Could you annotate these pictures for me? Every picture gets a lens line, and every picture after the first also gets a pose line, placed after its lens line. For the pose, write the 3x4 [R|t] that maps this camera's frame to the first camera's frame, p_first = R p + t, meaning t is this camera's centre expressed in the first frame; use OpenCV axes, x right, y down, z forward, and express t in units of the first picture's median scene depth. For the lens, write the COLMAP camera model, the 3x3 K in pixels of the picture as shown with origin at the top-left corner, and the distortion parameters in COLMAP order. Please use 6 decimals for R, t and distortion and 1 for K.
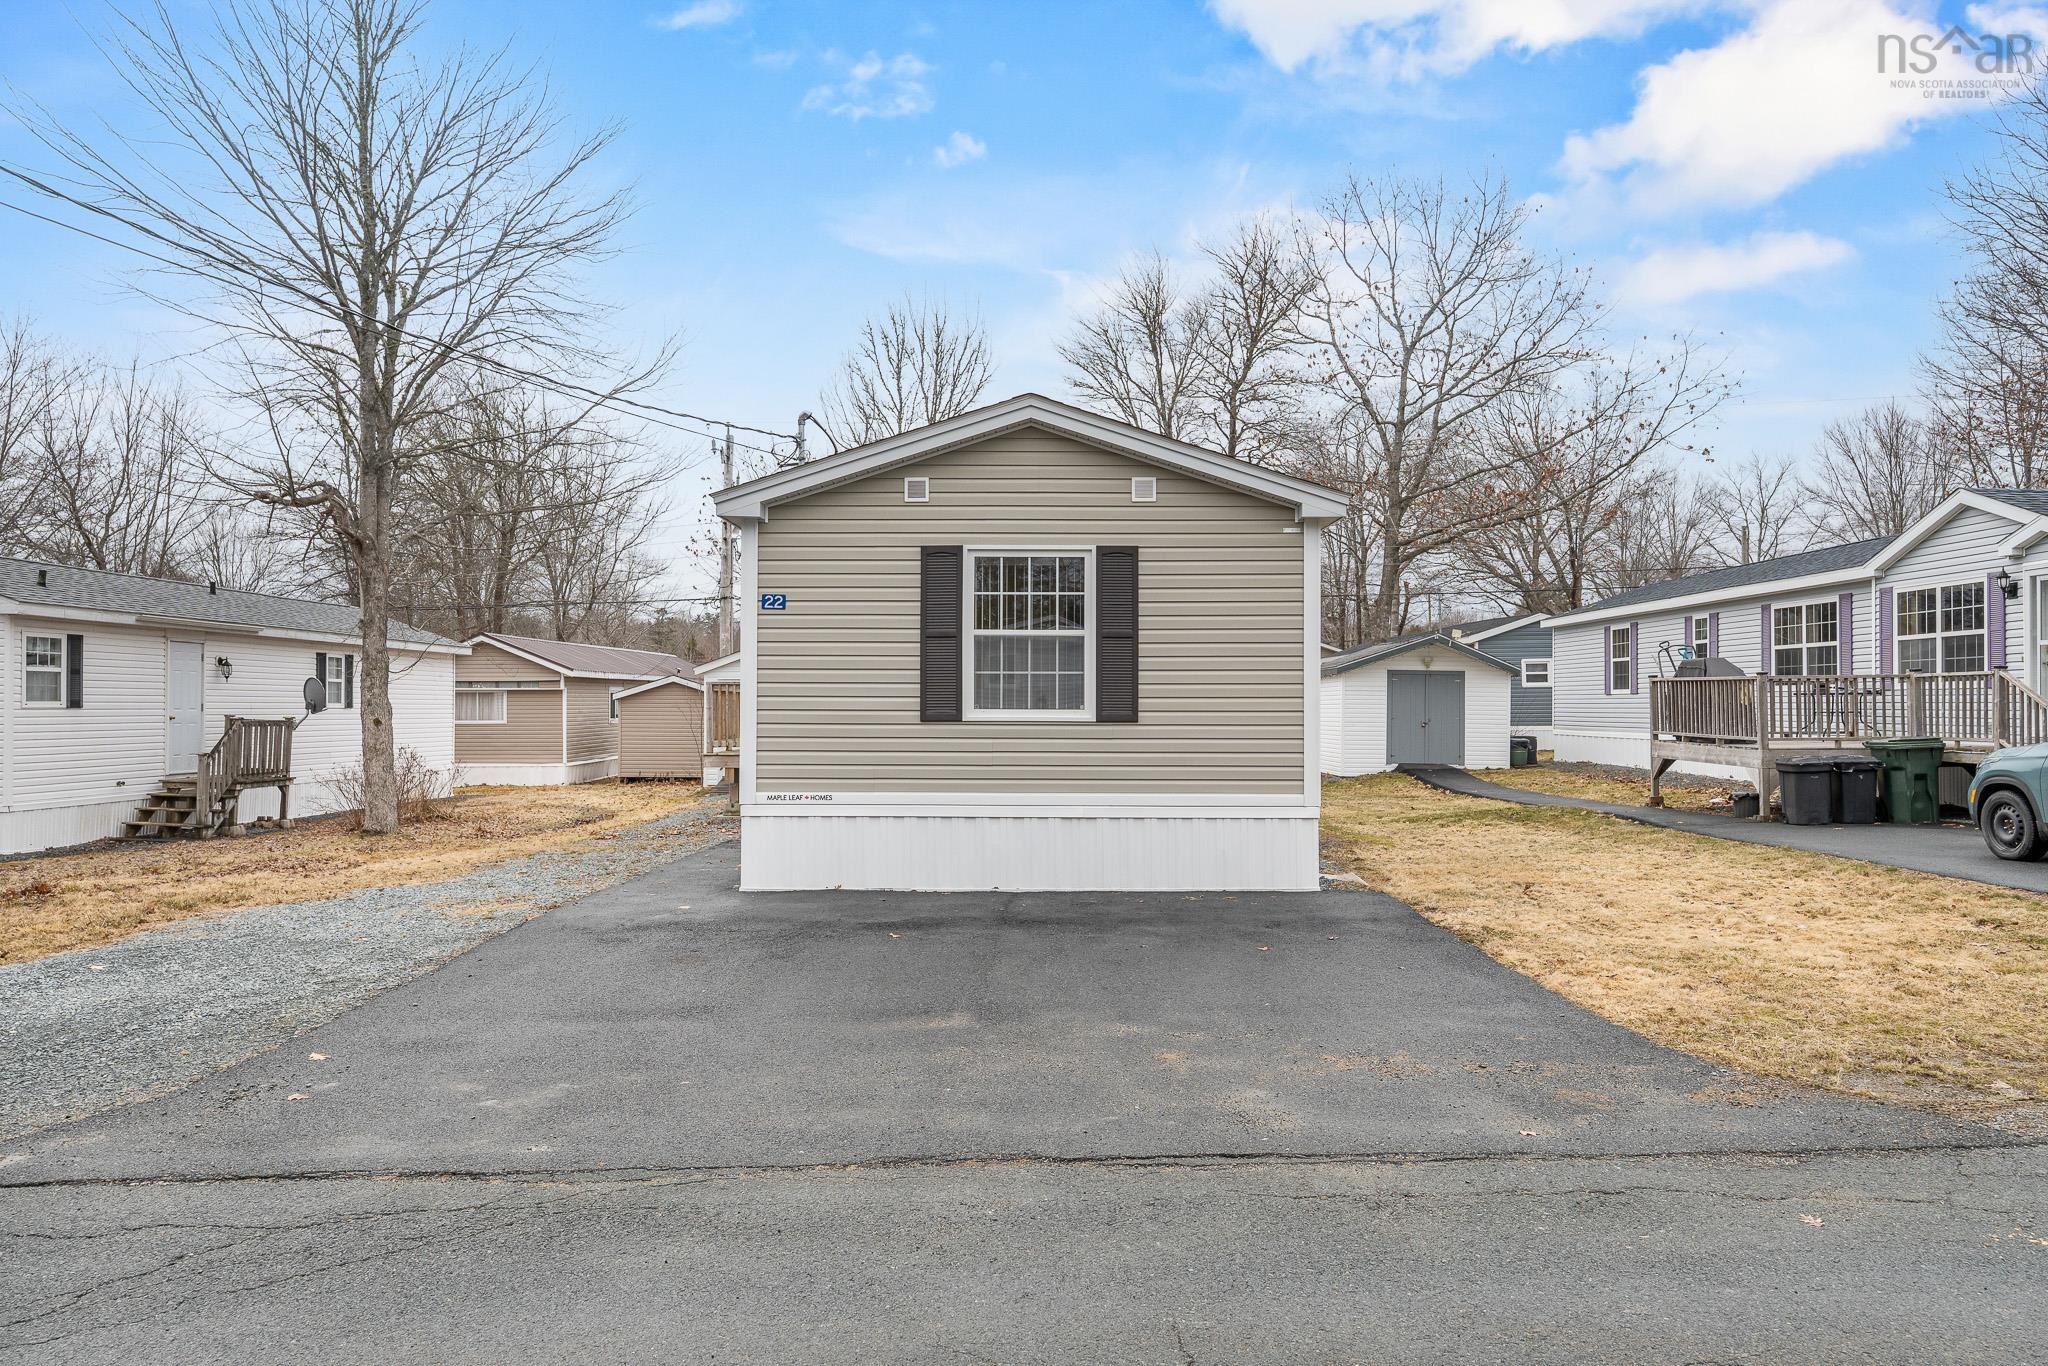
lens RADIAL K [[1364.4, 0, 1024.0], [0, 1364.4, 683.0], [0, 0, 1]] dist [-0.005686, -0.000729]
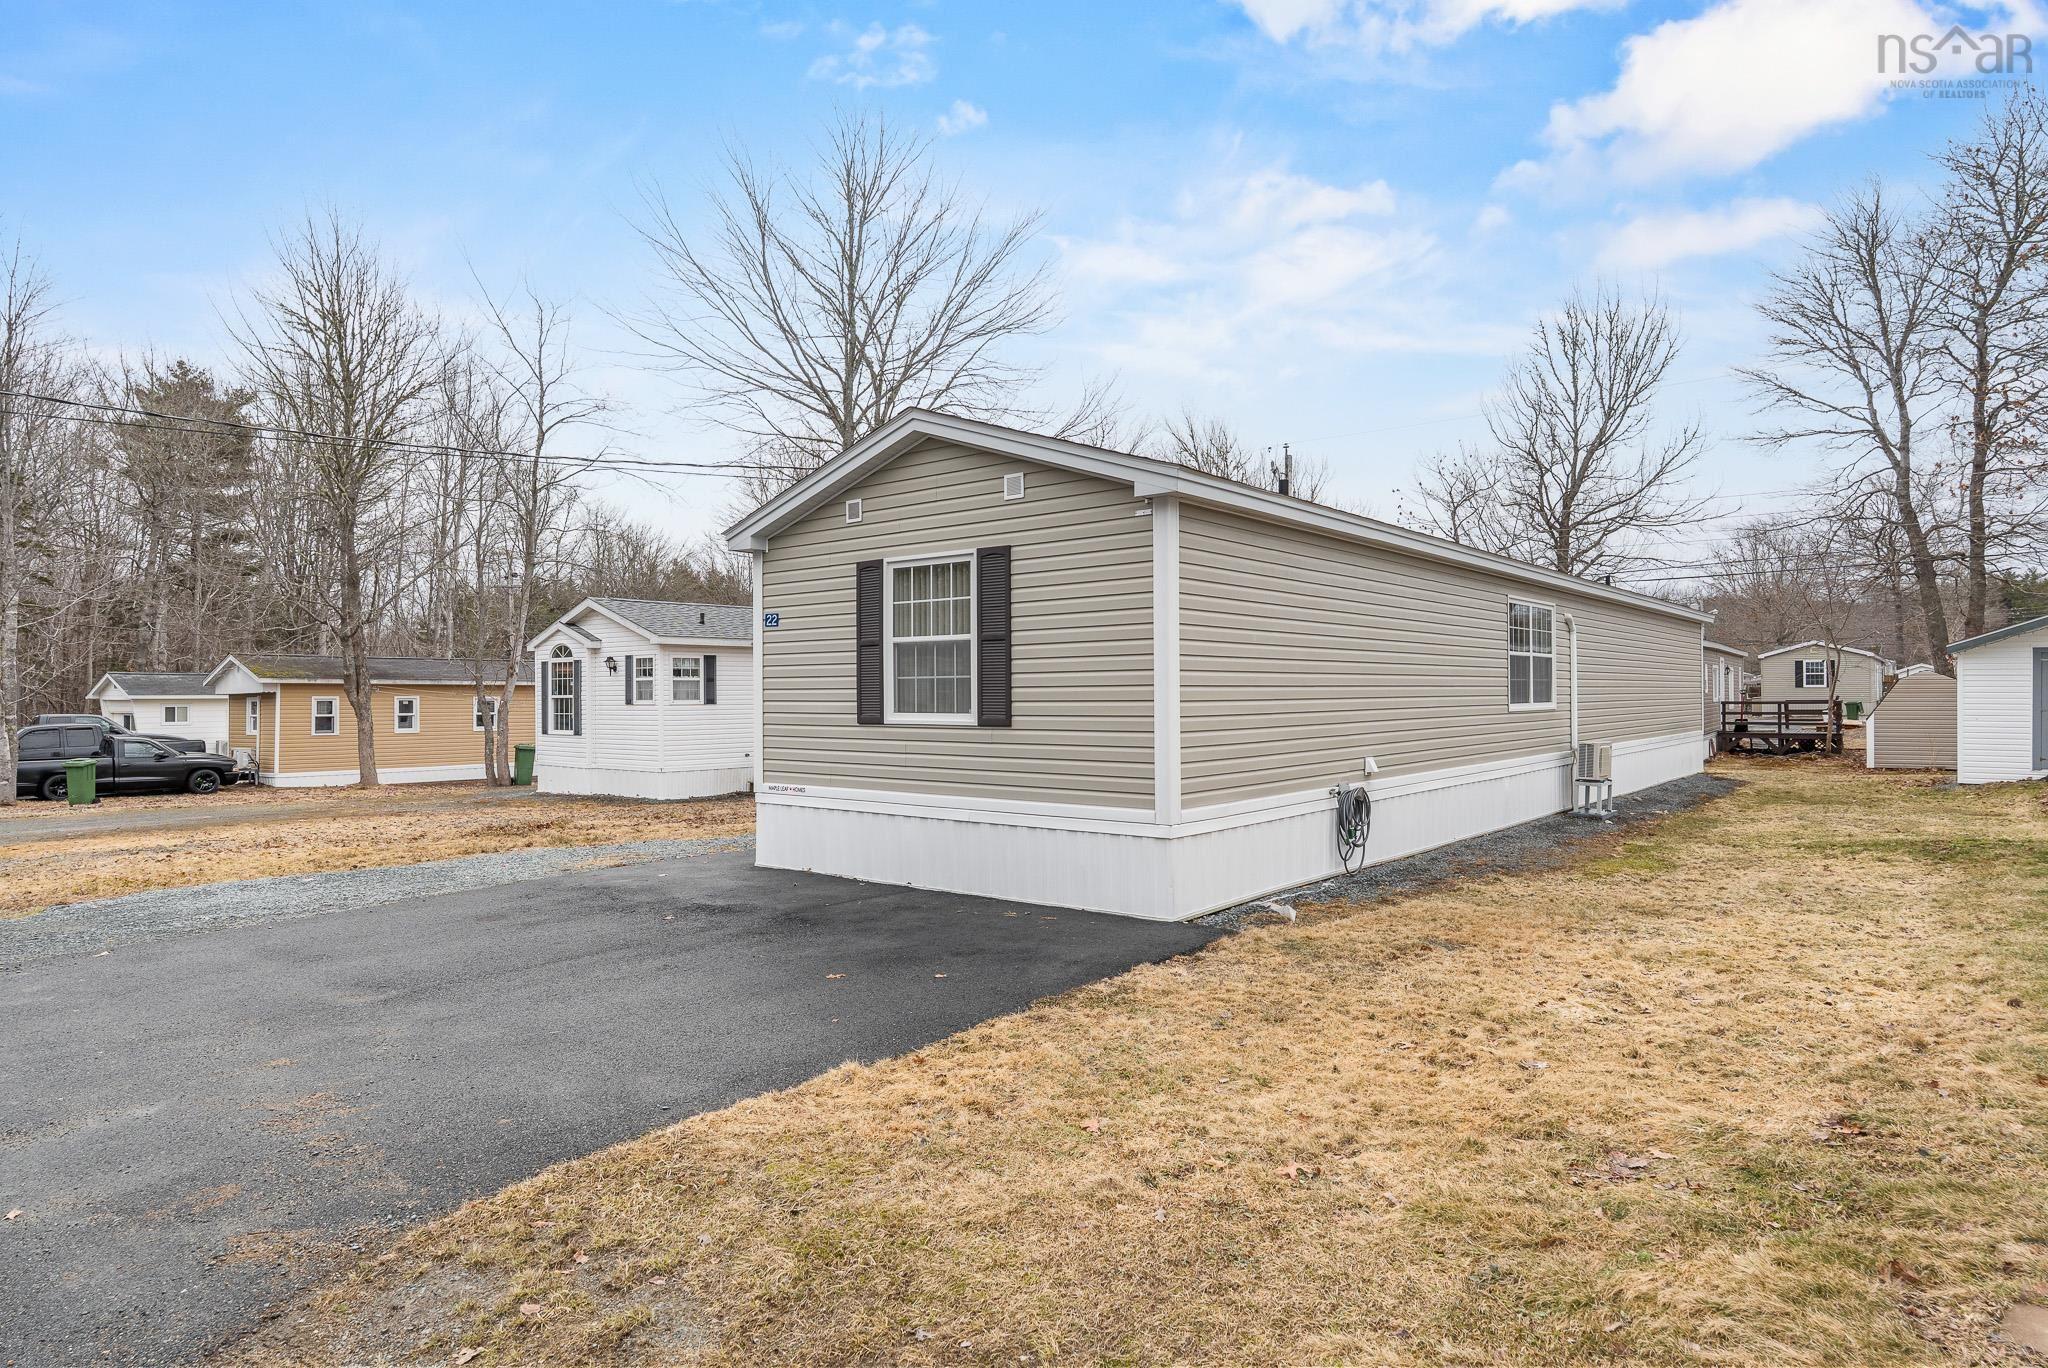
lens RADIAL K [[1155.8, 0, 1024.0], [0, 1155.8, 684.0], [0, 0, 1]] dist [-0.003966, -0.001006]
pose [[0.784952, -0.011453, -0.619451, 0.598409], [0.017775, 0.999834, 0.004039, -0.004980], [0.619302, -0.014181, 0.785025, 0.359539]]
